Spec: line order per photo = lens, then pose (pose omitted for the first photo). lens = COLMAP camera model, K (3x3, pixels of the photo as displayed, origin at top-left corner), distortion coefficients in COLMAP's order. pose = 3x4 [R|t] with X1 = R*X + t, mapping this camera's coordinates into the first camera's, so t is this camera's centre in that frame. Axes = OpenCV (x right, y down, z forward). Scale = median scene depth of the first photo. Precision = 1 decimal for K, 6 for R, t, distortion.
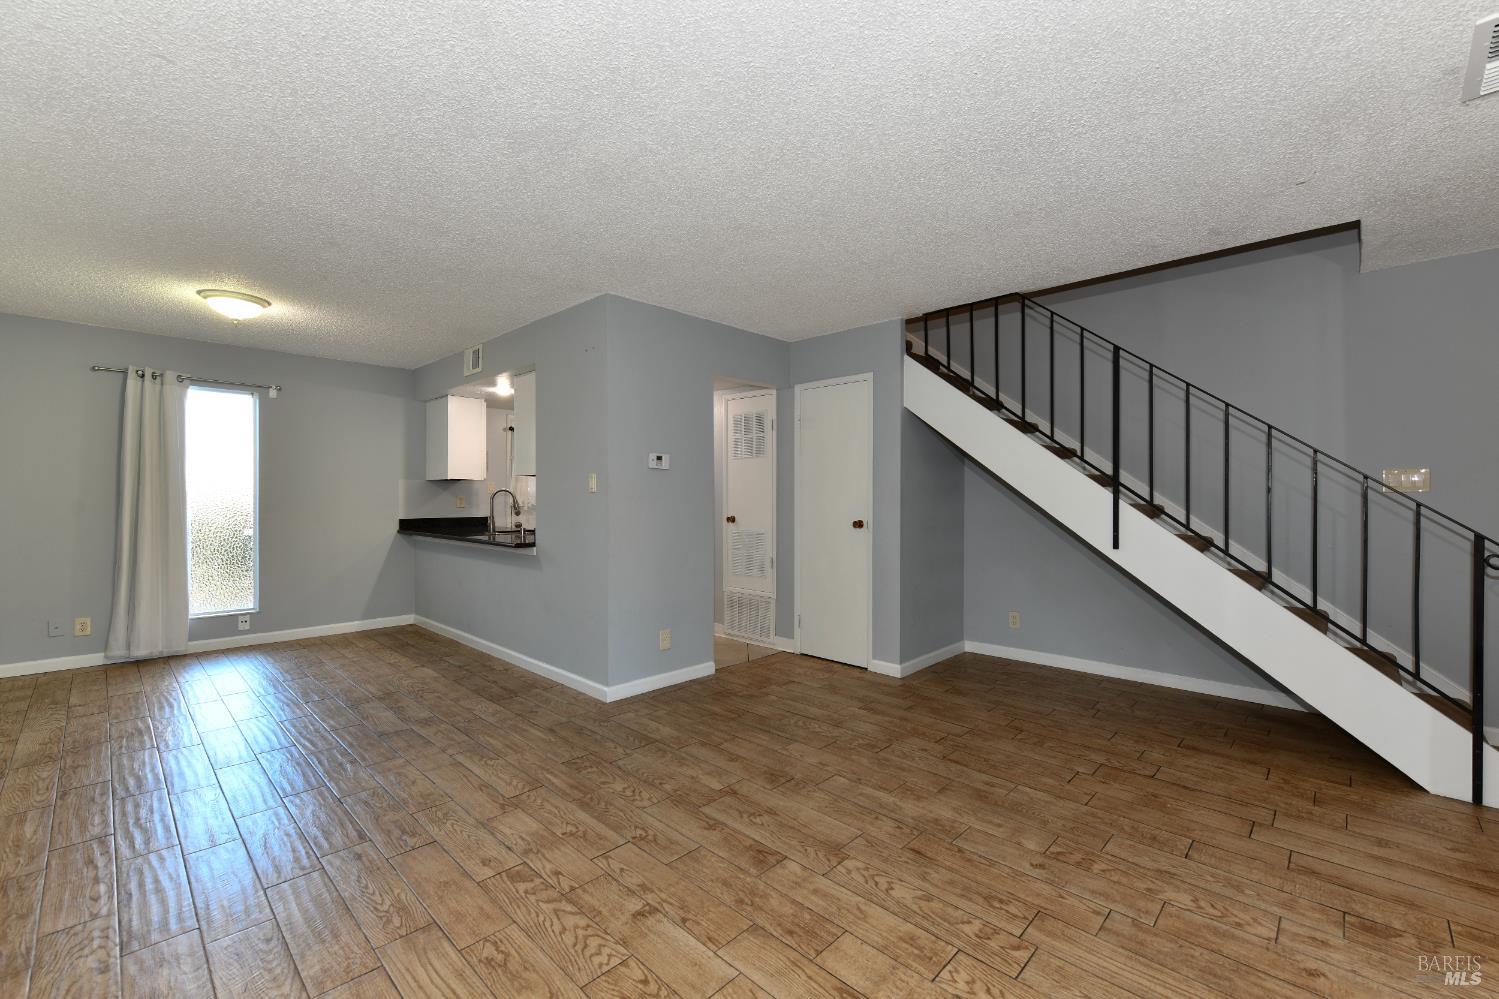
lens RADIAL K [[616.2, 0, 770.2], [0, 616.2, 500.7], [0, 0, 1]] dist [0.002010, -0.000113]
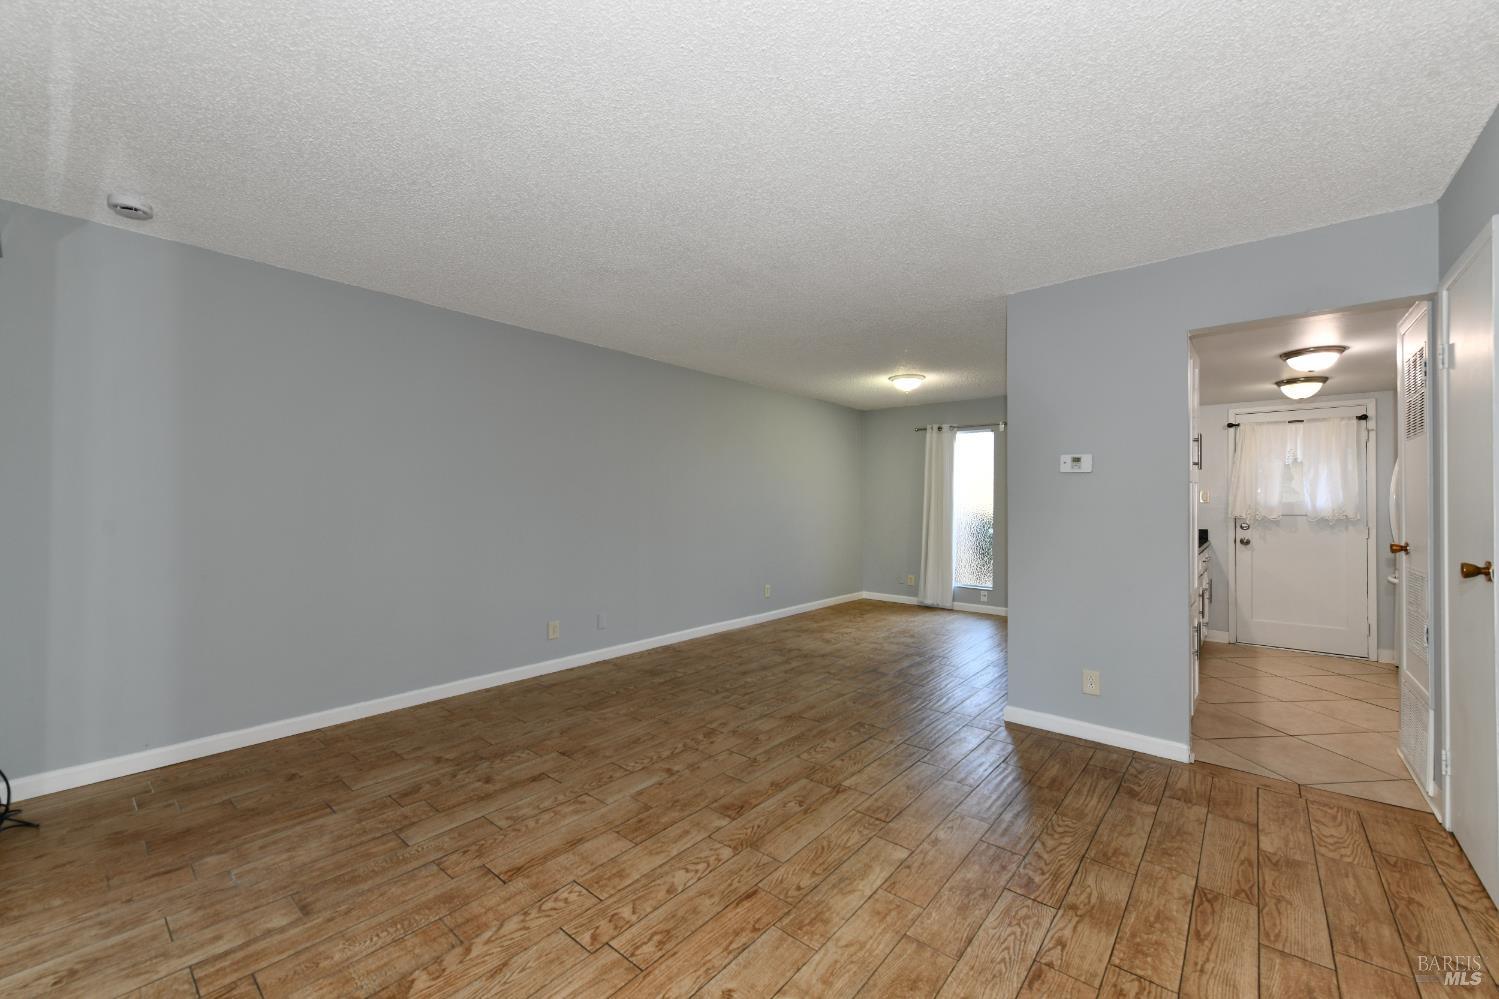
lens RADIAL K [[602.7, 0, 745.4], [0, 602.7, 498.3], [0, 0, 1]] dist [0.003820, -0.000075]
pose [[0.048101, -0.009078, -0.998801, 0.927026], [-0.011842, 0.999883, -0.009658, -0.005096], [0.998772, 0.012293, 0.047988, 0.773001]]
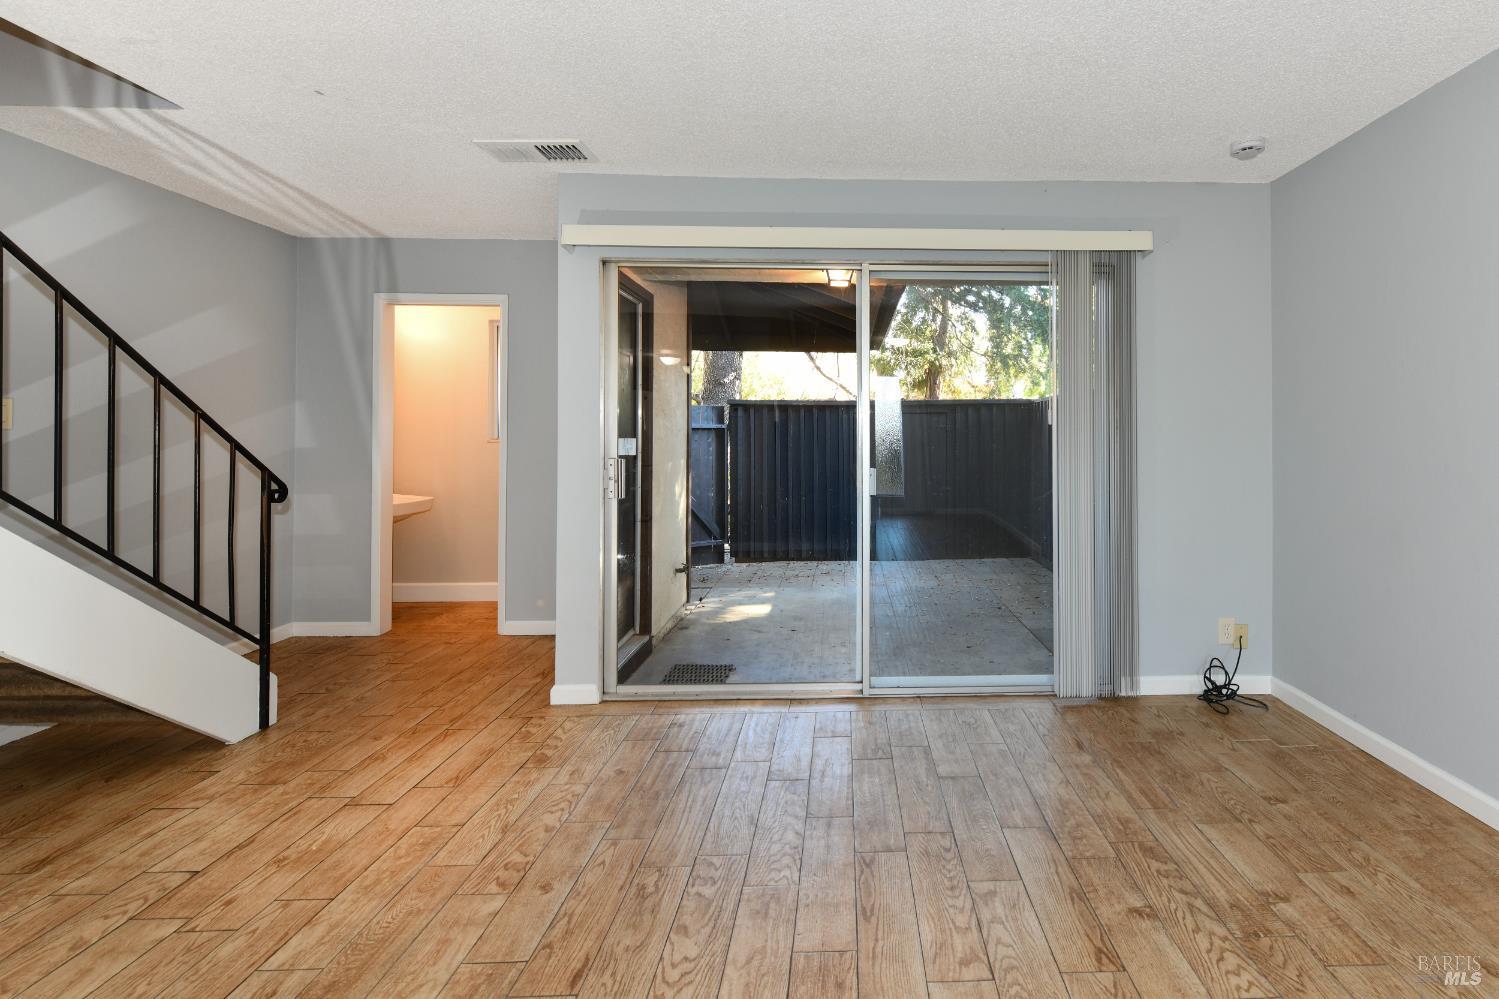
lens RADIAL K [[720.3, 0, 880.1], [0, 720.3, 429.2], [0, 0, 1]] dist [0.003690, -0.000774]
pose [[-0.715426, 0.003839, 0.698678, -0.439624], [0.002872, 0.999993, -0.002553, -0.011589], [-0.698682, 0.000181, -0.715432, 1.087078]]
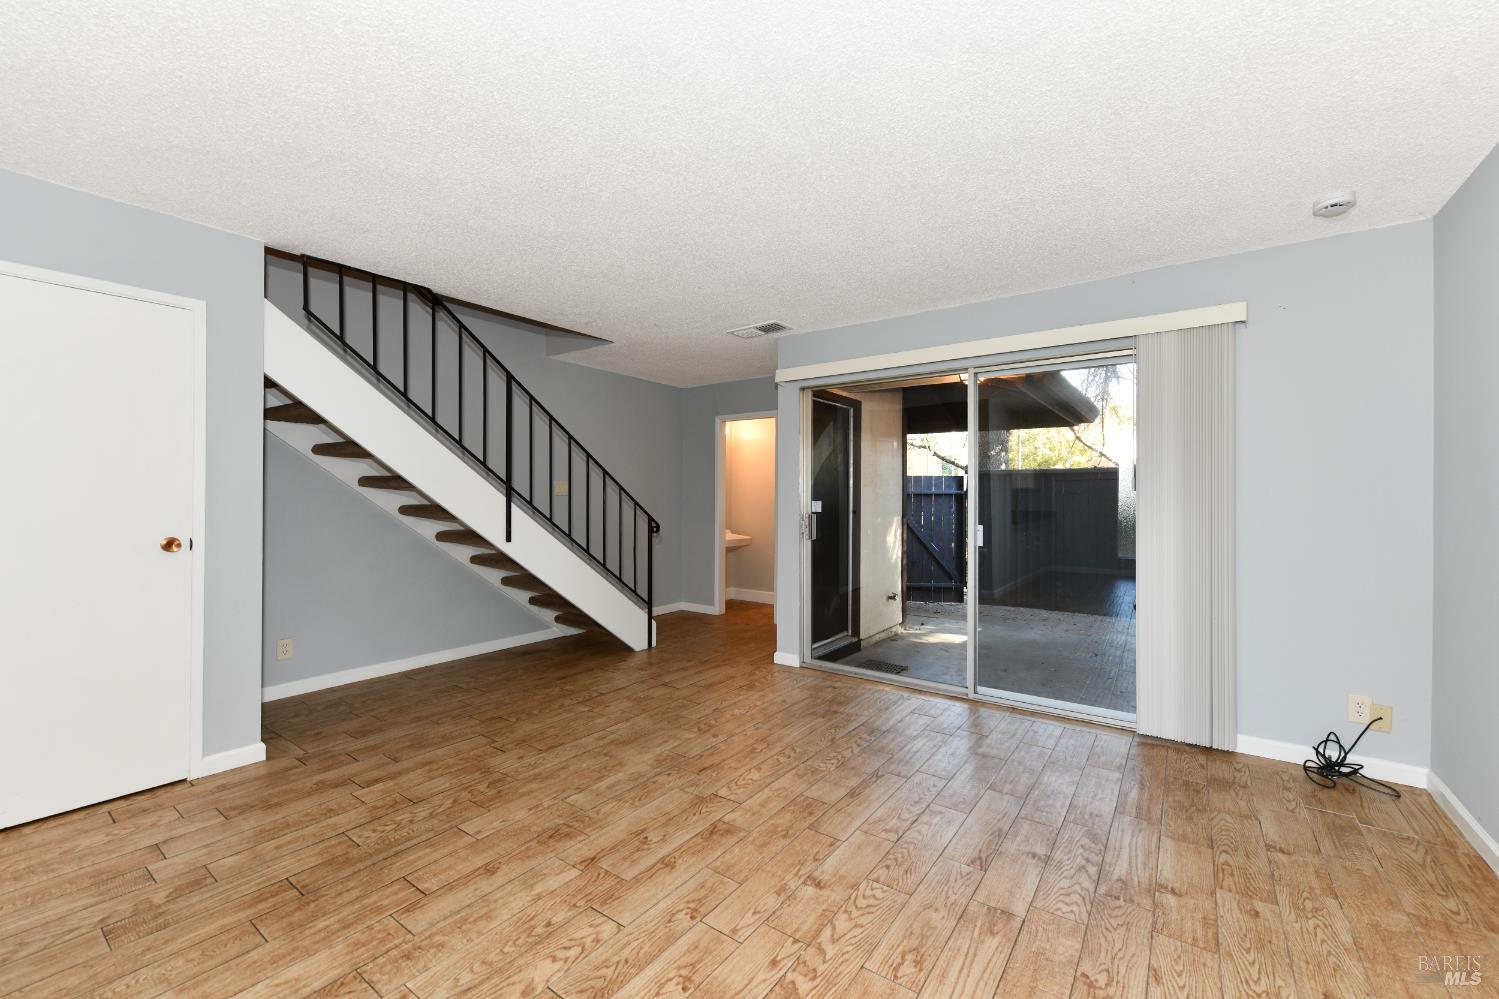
lens RADIAL K [[613.2, 0, 754.6], [0, 613.2, 500.1], [0, 0, 1]] dist [0.002636, -0.000163]
pose [[-0.130569, -0.005373, 0.991425, -0.884502], [0.003025, 0.999978, 0.005818, -0.013129], [-0.991435, 0.003759, -0.130550, 0.870142]]
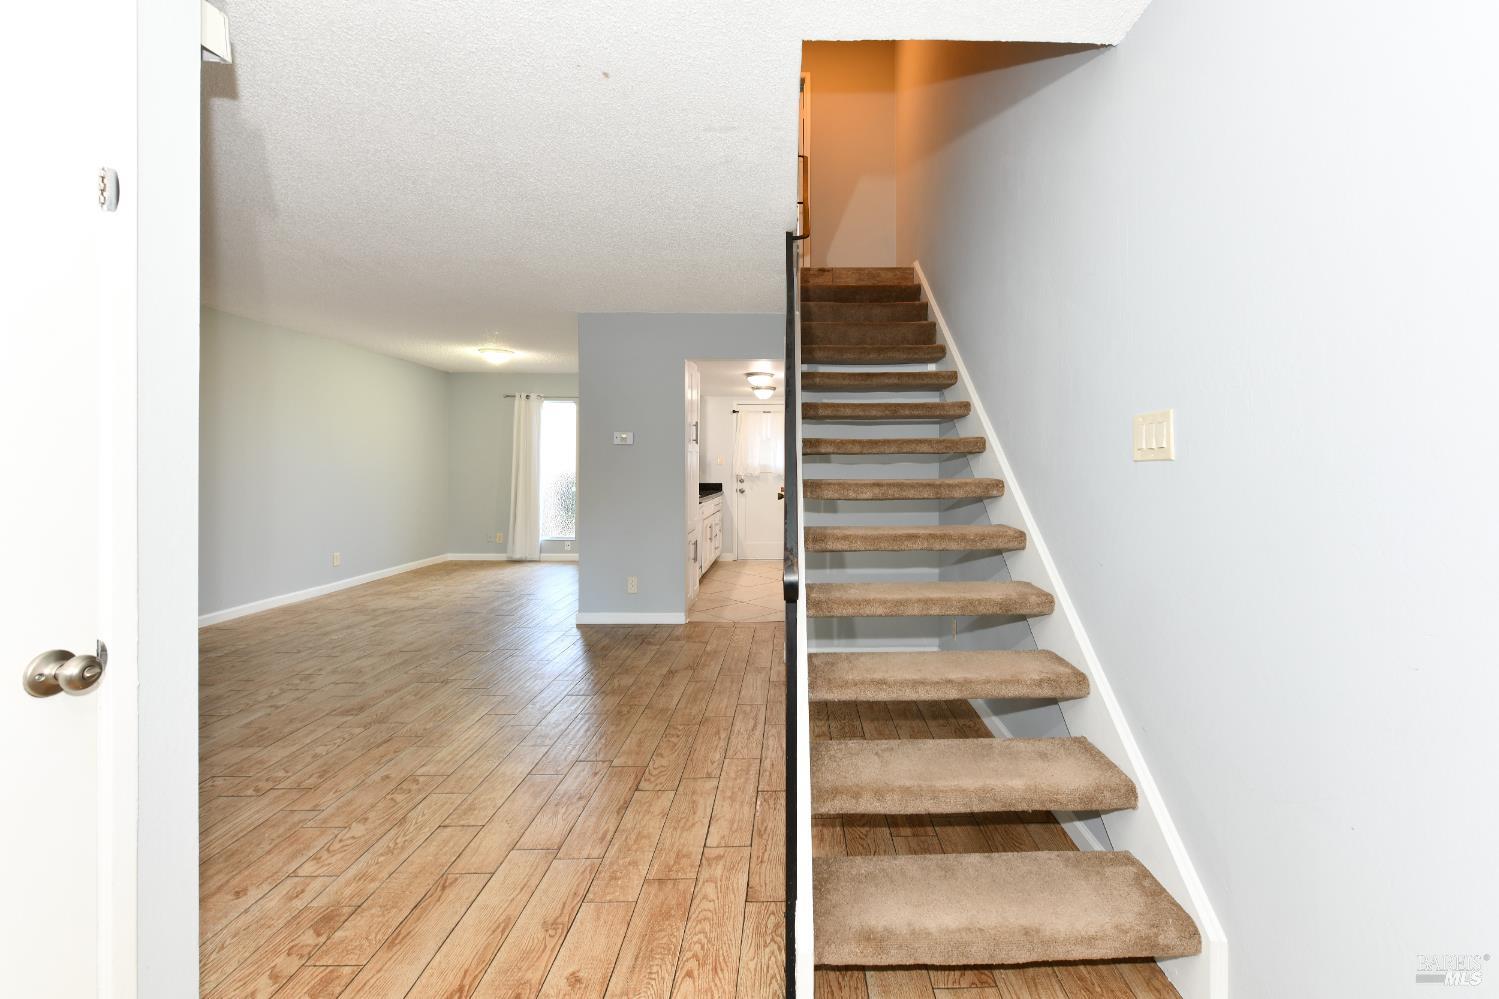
lens RADIAL K [[638.0, 0, 813.2], [0, 638.0, 466.8], [0, 0, 1]] dist [0.000645, -0.000267]
pose [[0.702619, 0.000804, -0.711566, 1.493138], [-0.006229, 0.999968, -0.005021, -0.004979], [0.711539, 0.007960, 0.702601, 0.565844]]
